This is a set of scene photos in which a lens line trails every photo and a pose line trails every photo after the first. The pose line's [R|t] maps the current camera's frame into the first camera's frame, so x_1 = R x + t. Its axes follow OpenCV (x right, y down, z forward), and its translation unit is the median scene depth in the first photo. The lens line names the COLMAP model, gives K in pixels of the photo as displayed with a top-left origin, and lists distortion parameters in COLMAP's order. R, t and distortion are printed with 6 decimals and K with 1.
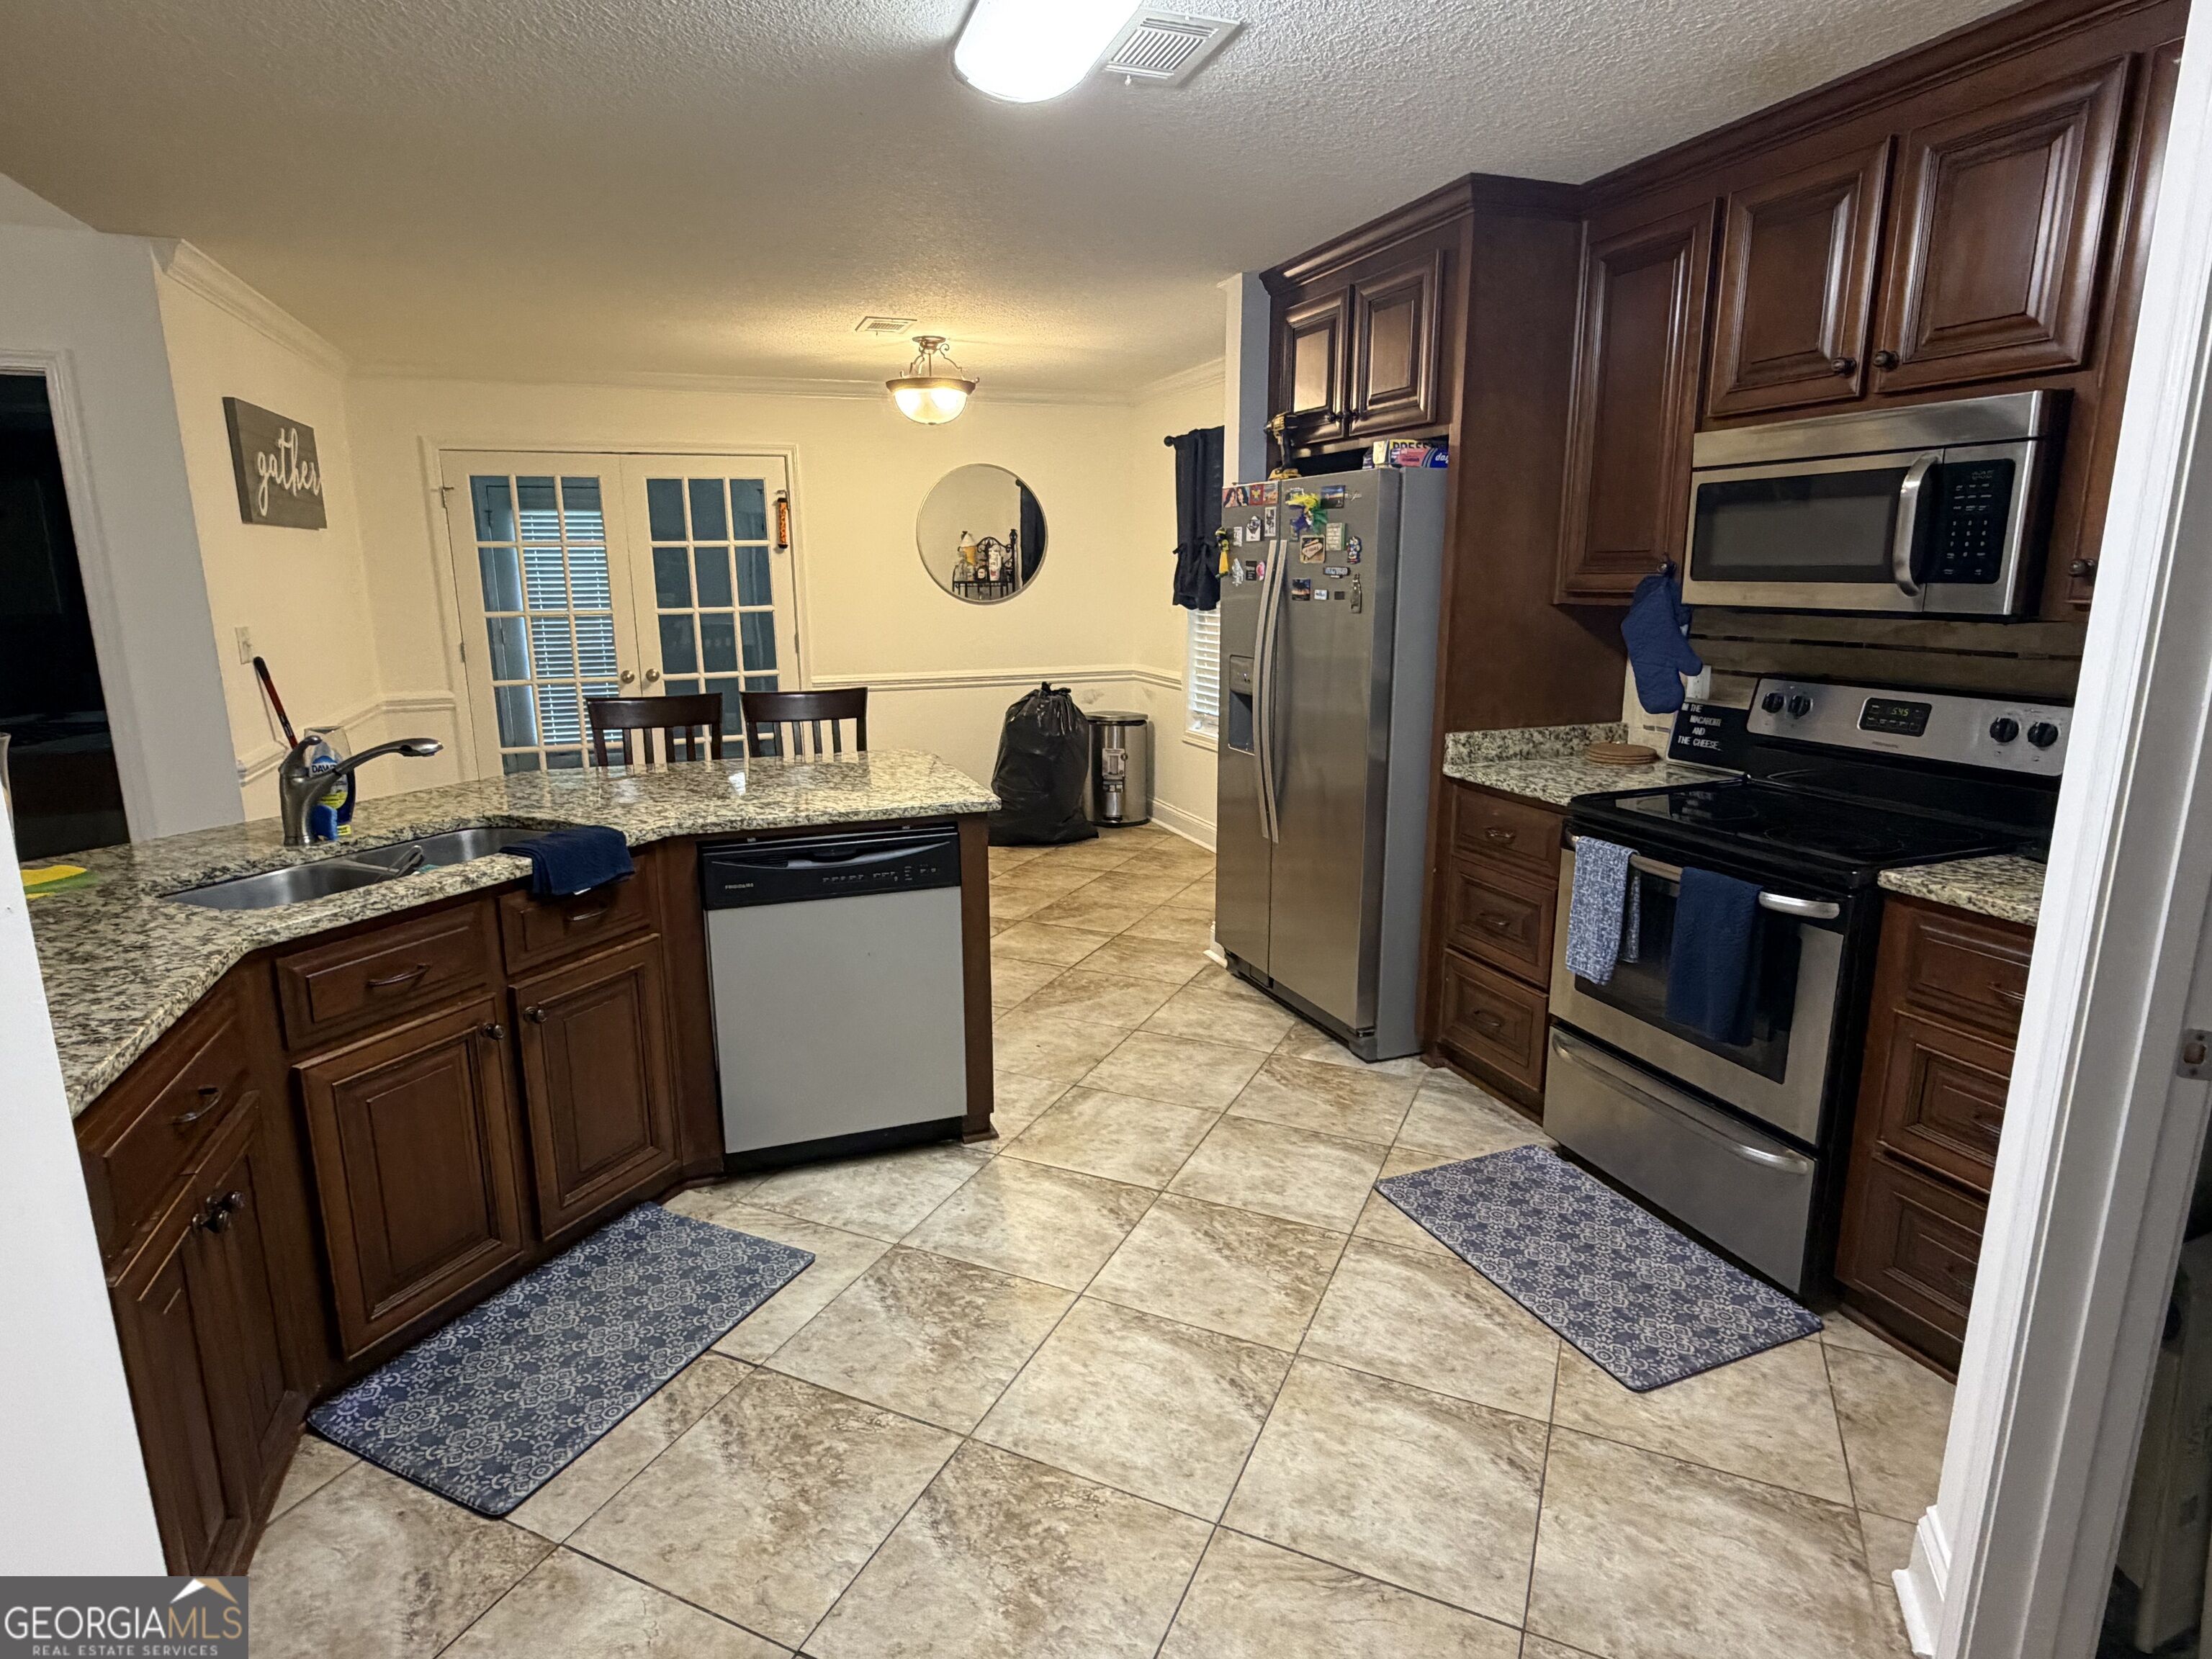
lens RADIAL K [[1196.4, 0, 1090.5], [0, 1196.4, 829.5], [0, 0, 1]] dist [0.001264, -0.001643]
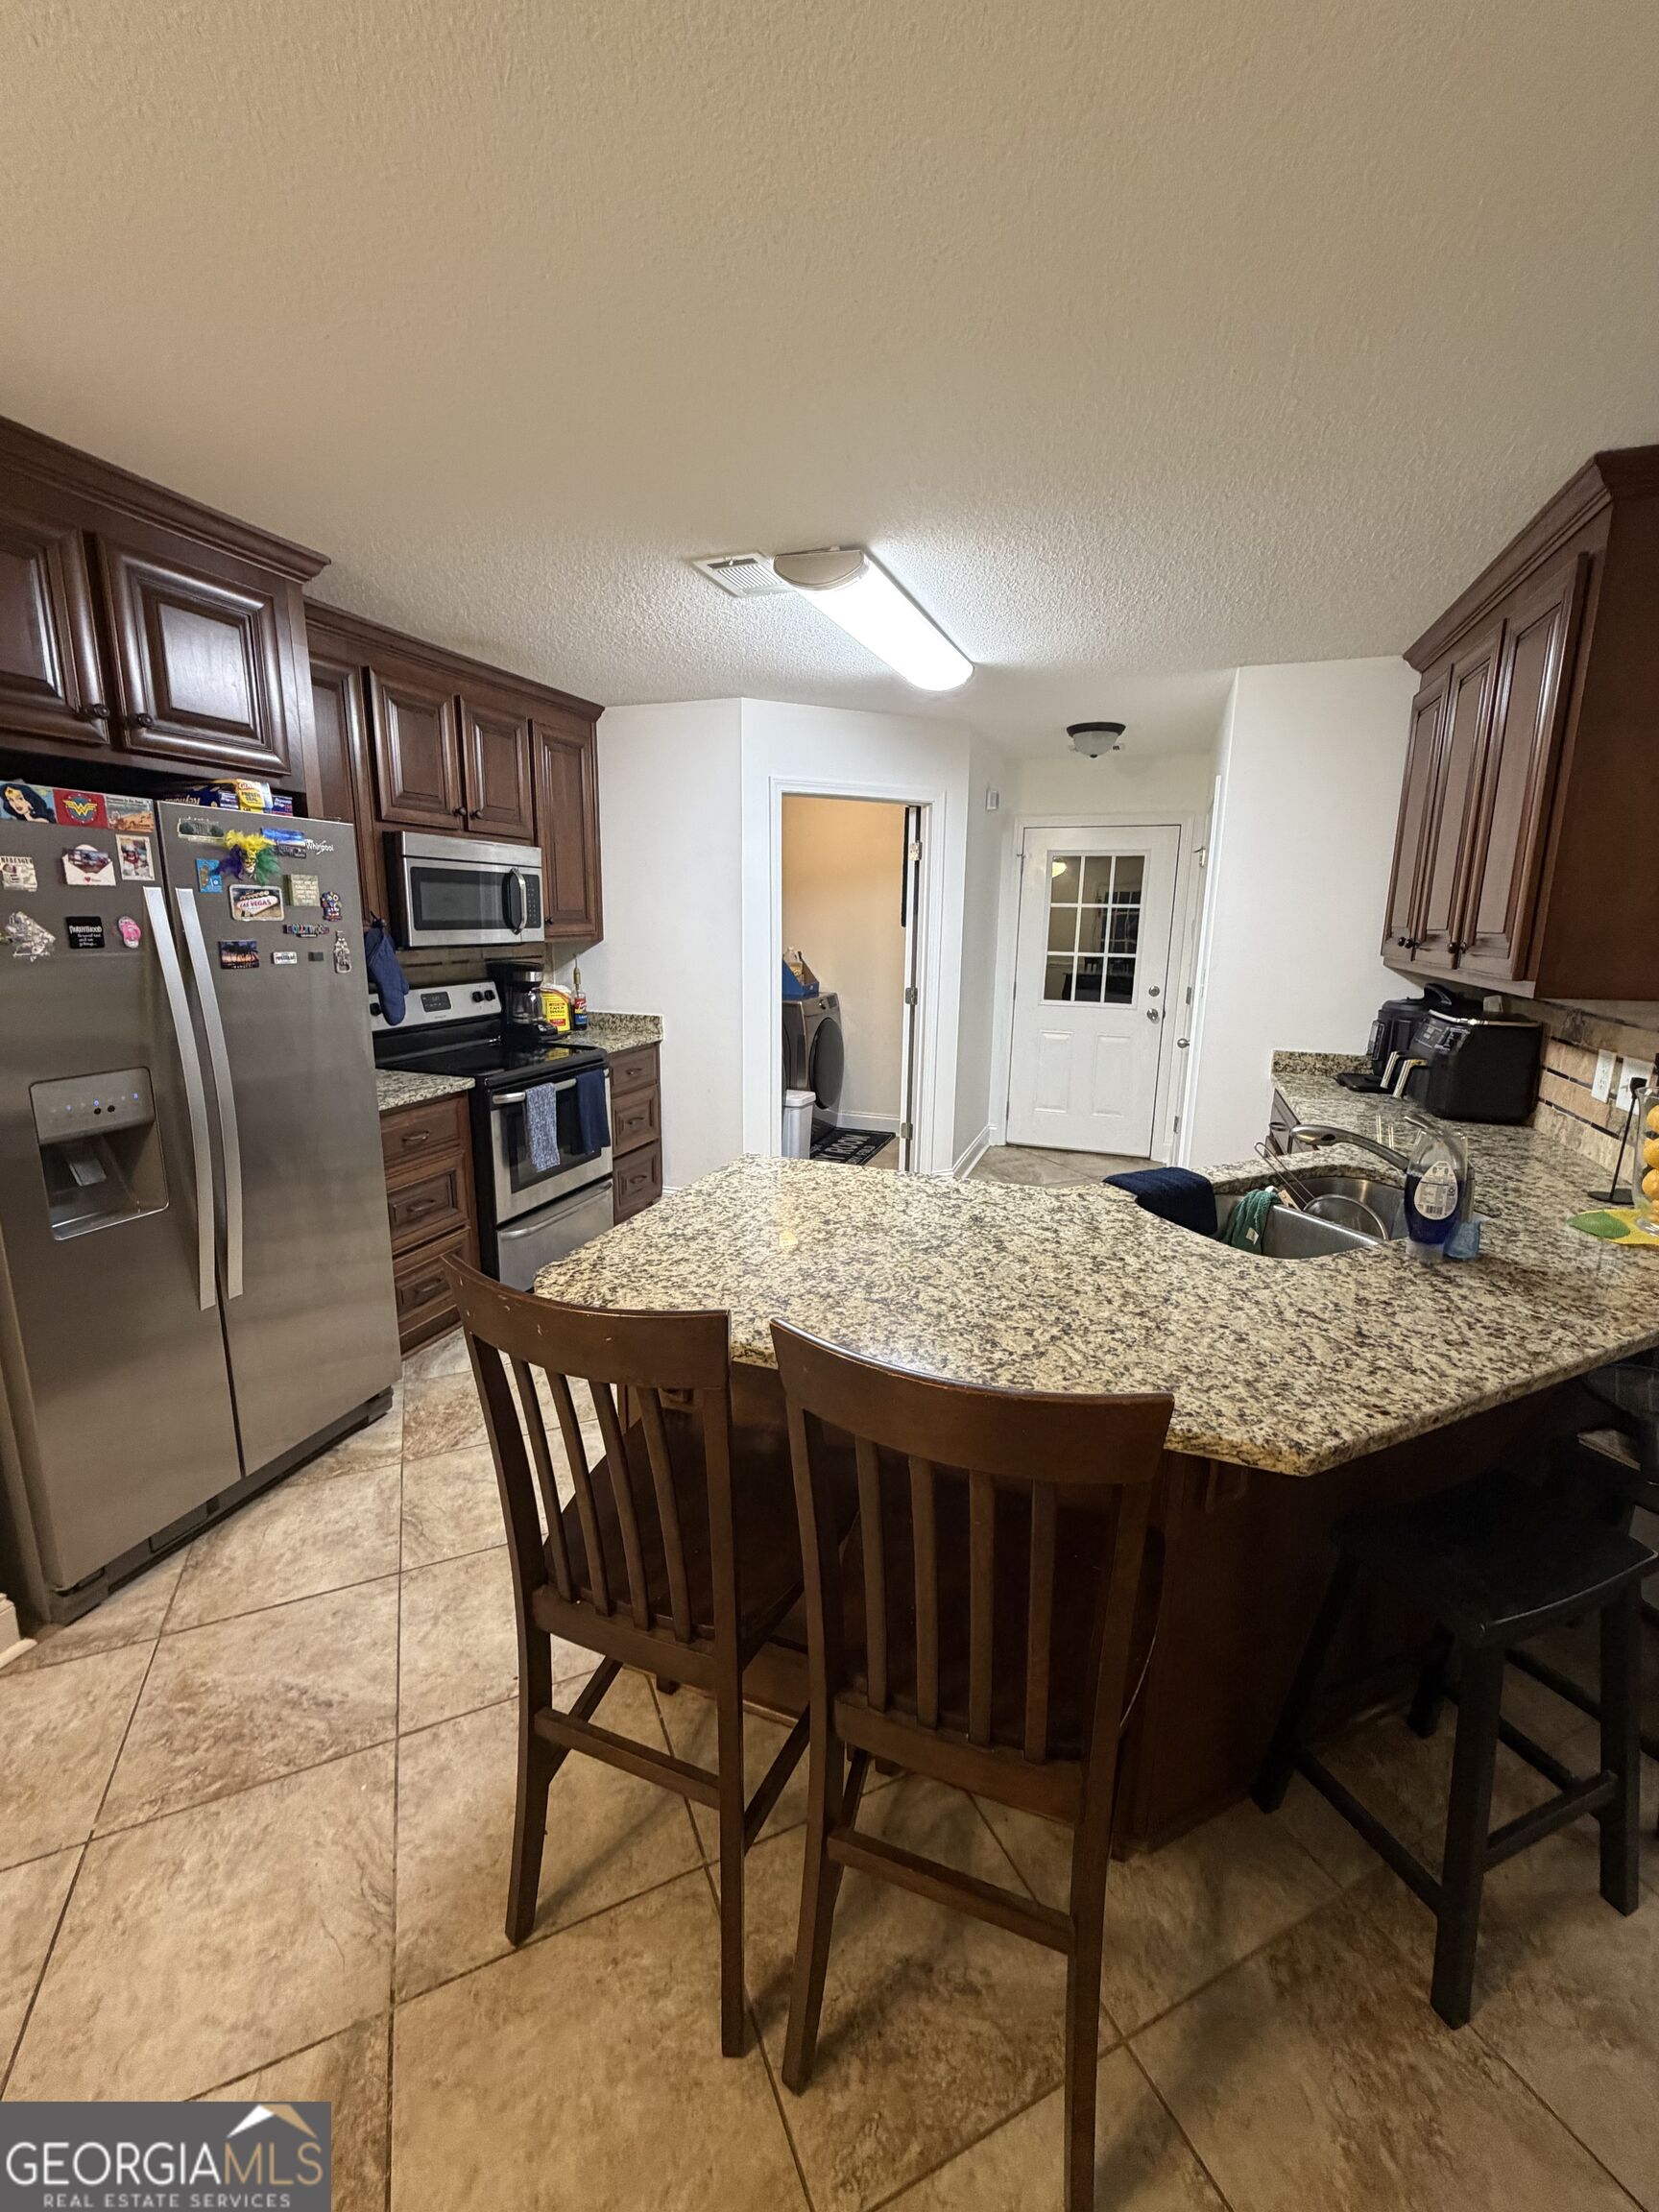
lens RADIAL K [[882.8, 0, 833.0], [0, 882.8, 1097.3], [0, 0, 1]] dist [0.000171, 0.000210]
pose [[-0.771925, -0.134436, 0.621336, -0.651185], [0.129396, 0.923696, 0.360613, -0.363540], [-0.622405, 0.358765, -0.695629, 1.594999]]
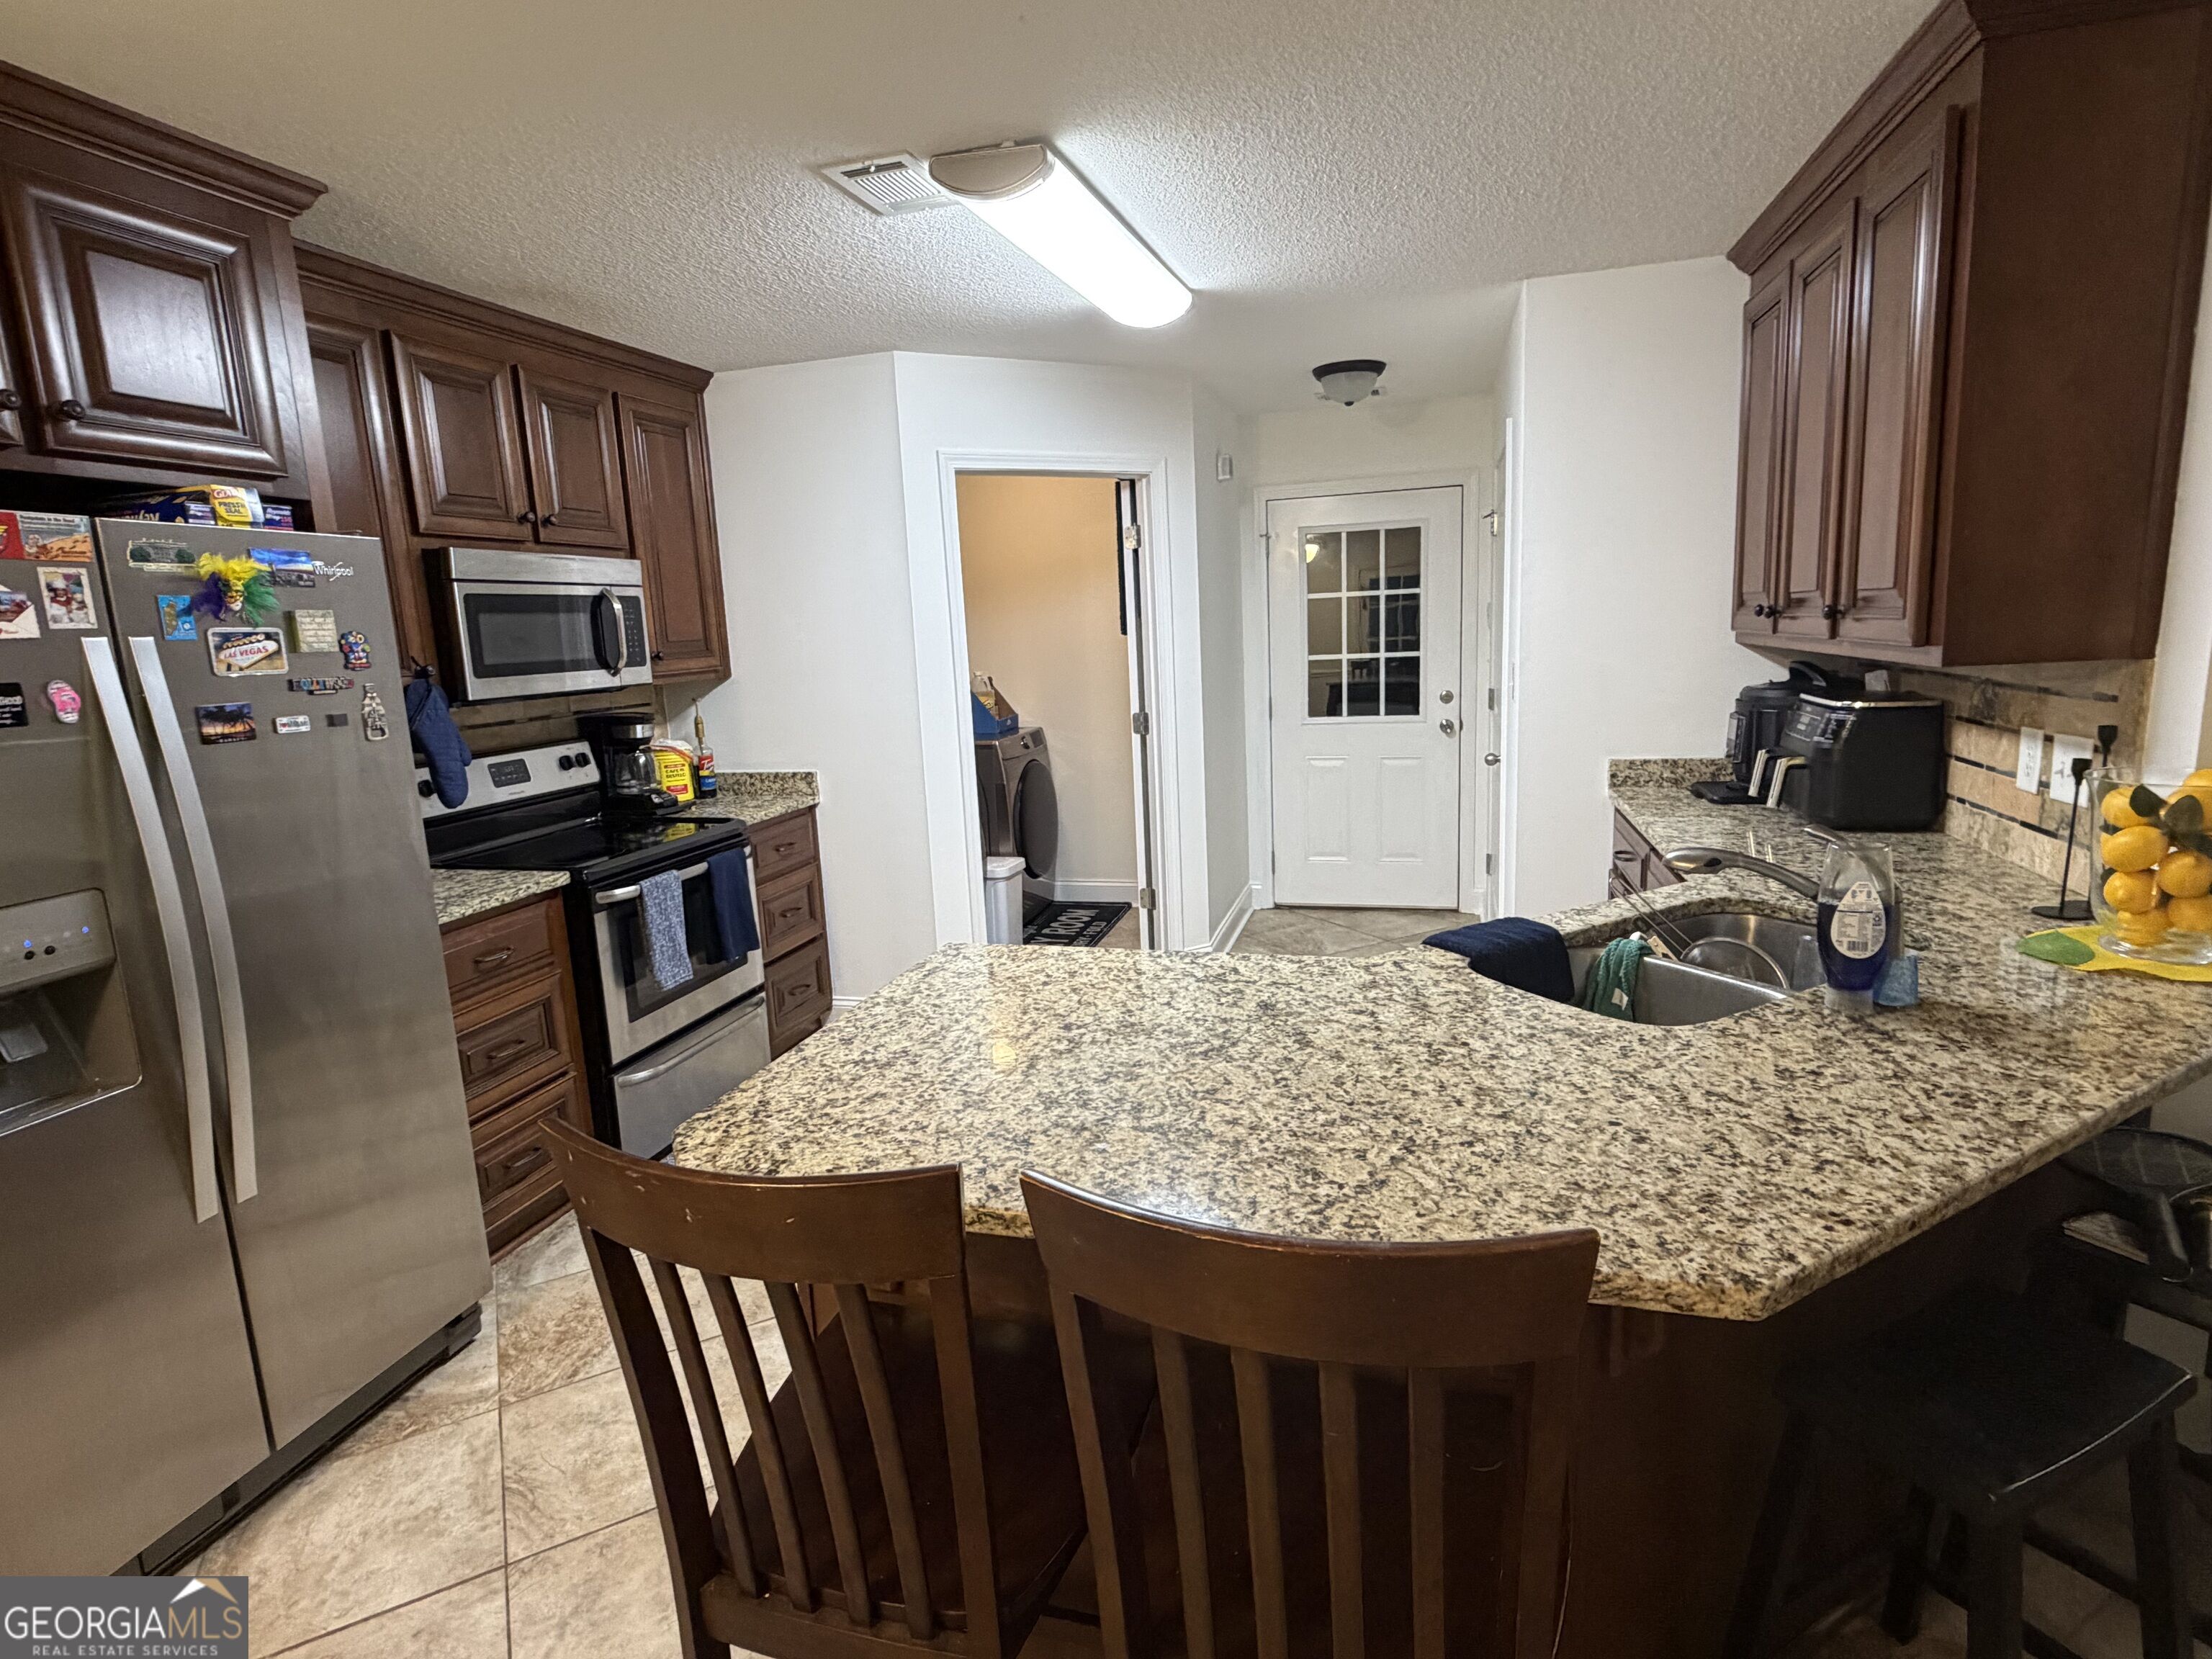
lens RADIAL K [[1132.2, 0, 1101.2], [0, 1132.2, 830.0], [0, 0, 1]] dist [0.001945, -0.000525]
pose [[-0.812063, -0.059067, 0.580573, -0.623269], [0.178209, 0.922241, 0.343094, -0.352999], [-0.555693, 0.382078, -0.738391, 1.584173]]
